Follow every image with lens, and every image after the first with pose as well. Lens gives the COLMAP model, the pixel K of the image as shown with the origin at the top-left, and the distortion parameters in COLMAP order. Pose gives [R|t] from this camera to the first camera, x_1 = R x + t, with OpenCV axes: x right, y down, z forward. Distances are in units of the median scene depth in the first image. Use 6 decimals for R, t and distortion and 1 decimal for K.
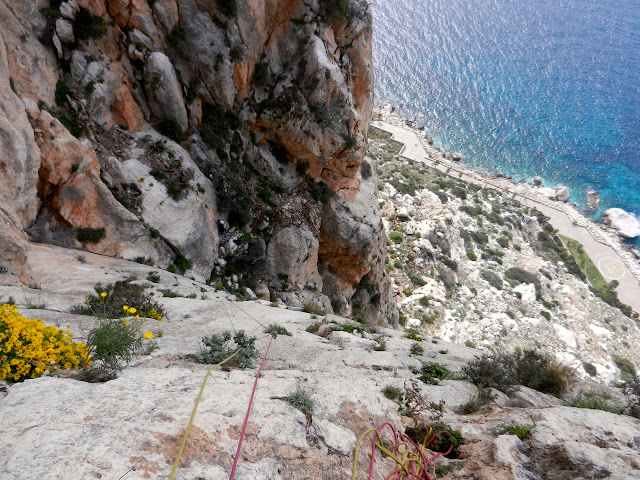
lens RADIAL K [[473.7, 0, 316.0], [0, 473.7, 234.6], [0, 0, 1]] dist [-0.026469, 0.026453]
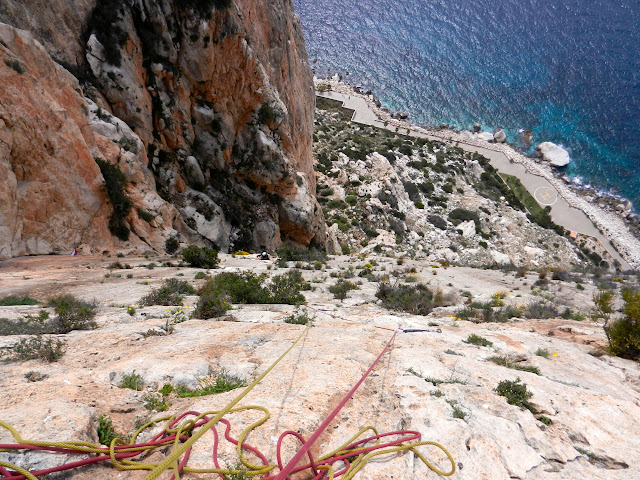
lens RADIAL K [[473.7, 0, 315.7], [0, 473.7, 248.3], [0, 0, 1]] dist [-0.026469, 0.026453]
pose [[0.987133, -0.155683, 0.036495, 0.016572], [0.150991, 0.982643, 0.107773, -0.019168], [-0.052640, -0.100876, 0.993505, -0.216574]]
